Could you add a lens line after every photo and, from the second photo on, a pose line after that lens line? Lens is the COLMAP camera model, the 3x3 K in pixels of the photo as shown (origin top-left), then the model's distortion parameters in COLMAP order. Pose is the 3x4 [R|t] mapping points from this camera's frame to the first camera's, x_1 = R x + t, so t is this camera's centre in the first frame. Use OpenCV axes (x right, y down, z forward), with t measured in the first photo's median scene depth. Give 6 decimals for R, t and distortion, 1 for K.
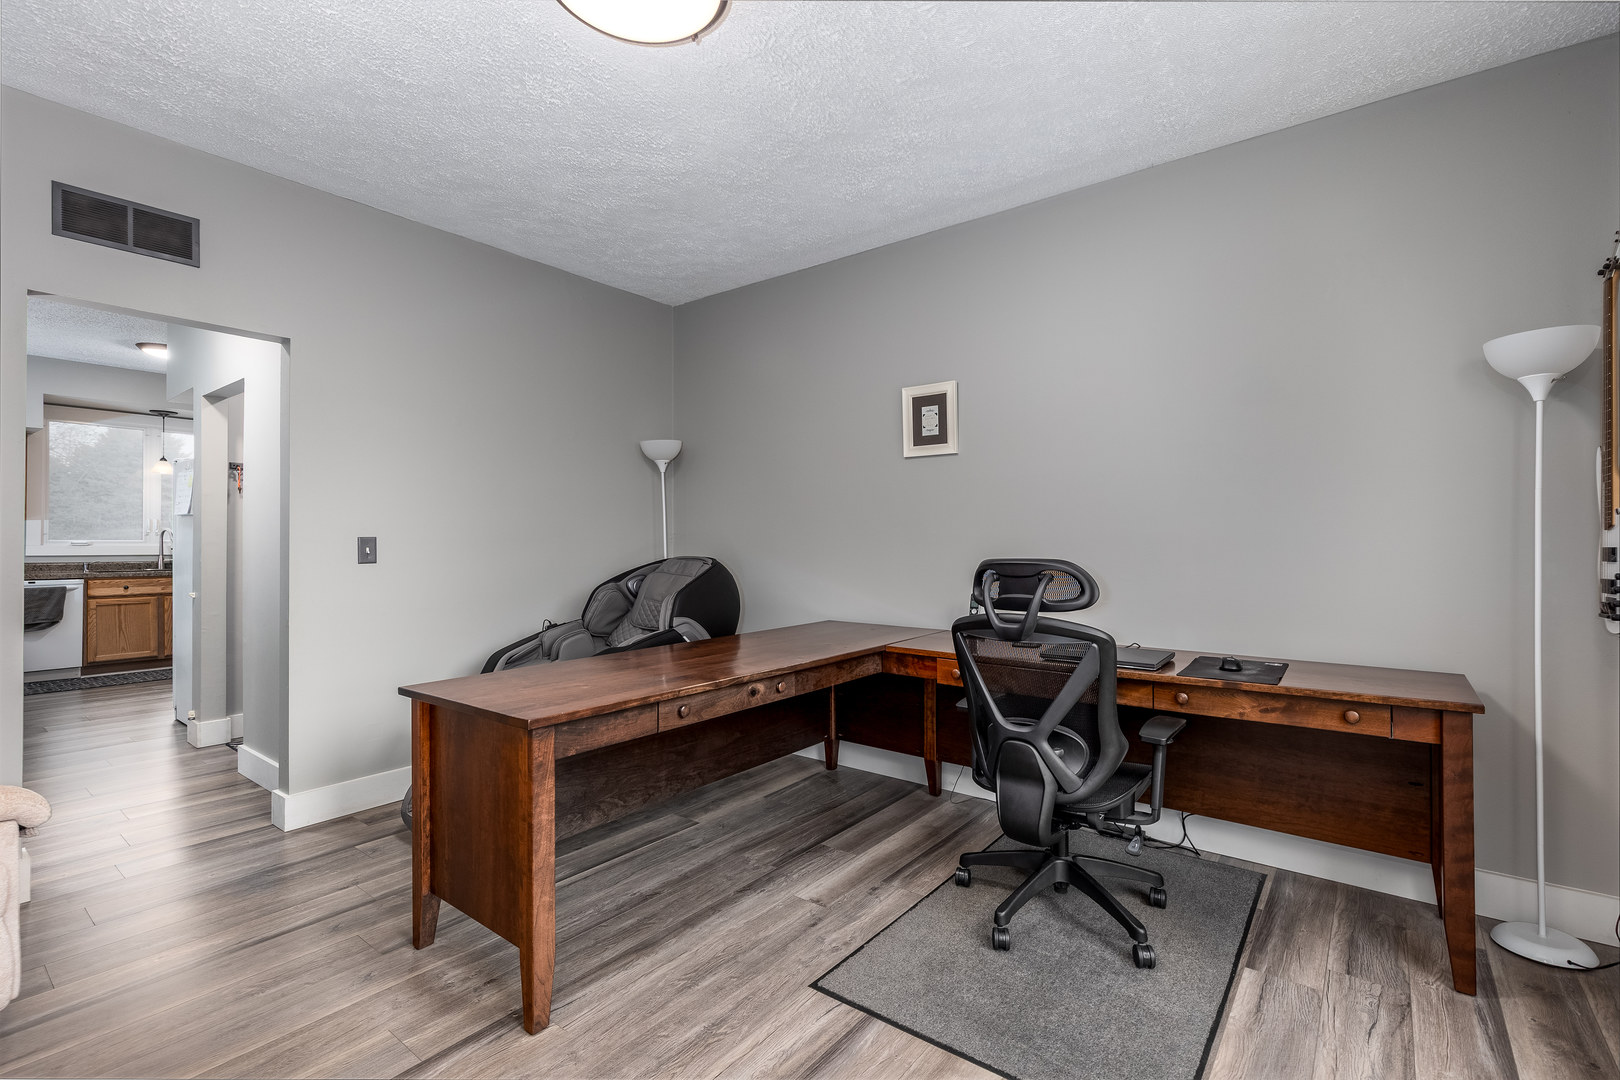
lens RADIAL K [[726.7, 0, 813.4], [0, 726.7, 541.3], [0, 0, 1]] dist [0.021522, -0.000145]
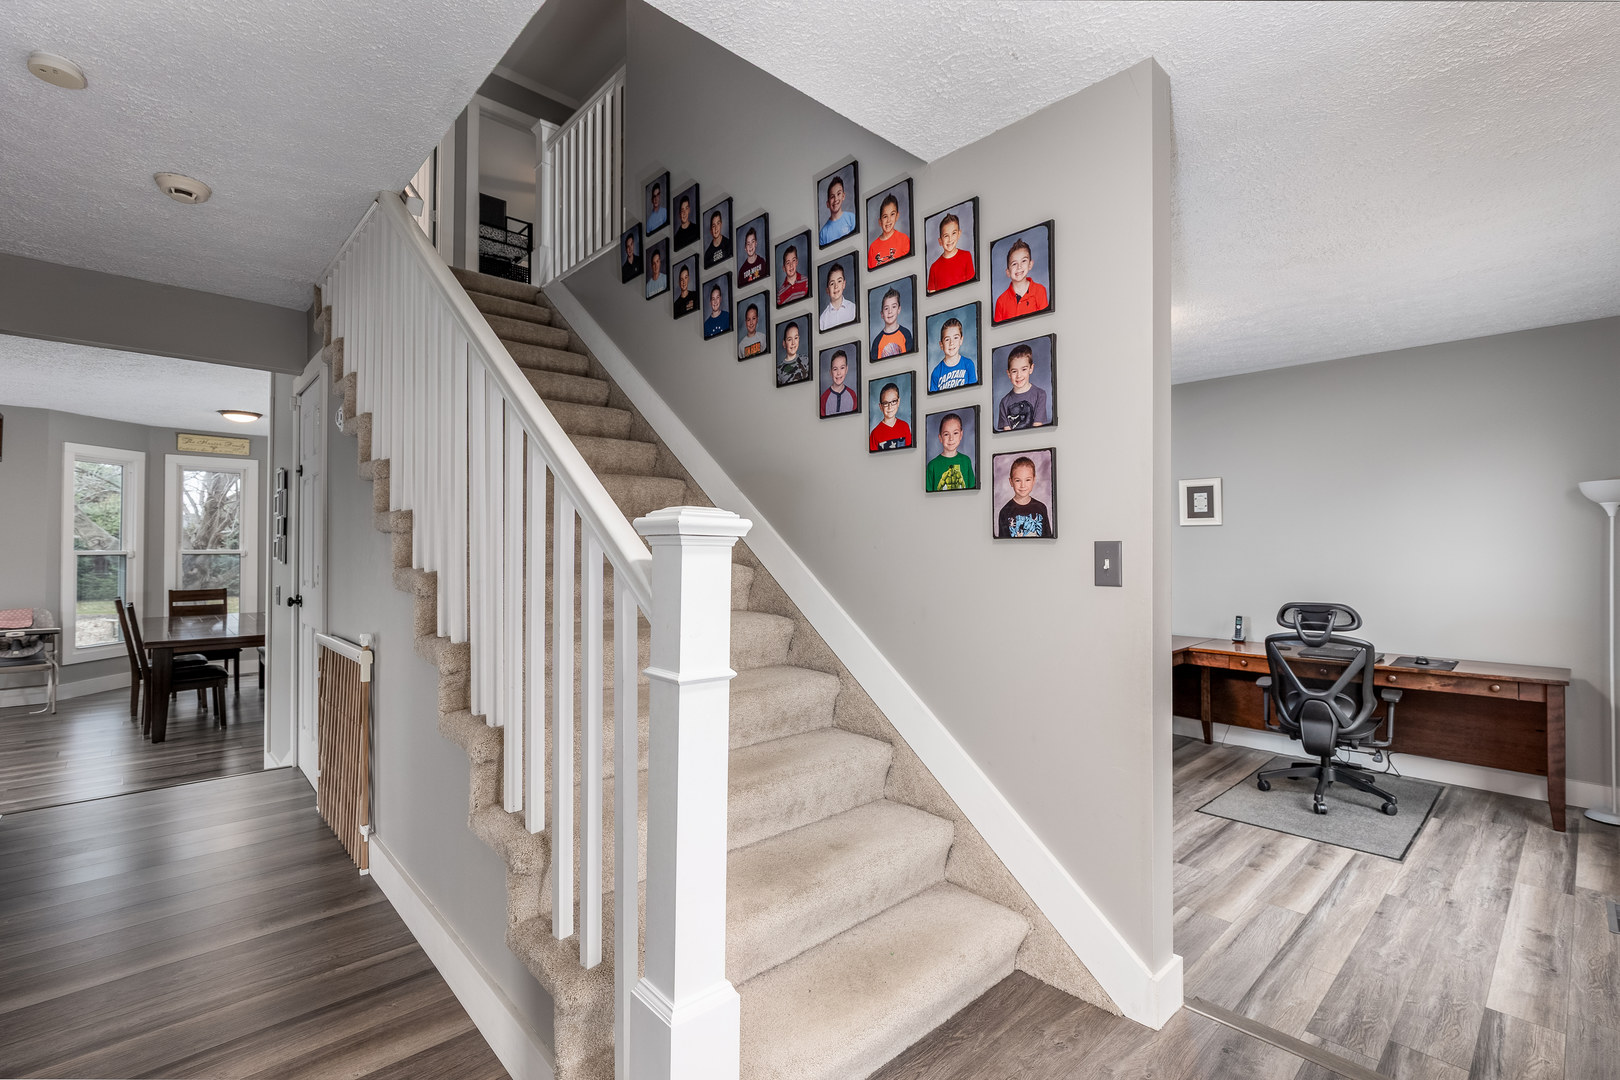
lens RADIAL K [[726.7, 0, 838.7], [0, 726.7, 548.9], [0, 0, 1]] dist [0.021522, -0.000145]
pose [[0.991348, -0.000564, -0.131257, -0.564009], [0.000556, 1.000000, -0.000098, -0.096962], [0.131257, 0.000024, 0.991348, -0.902883]]
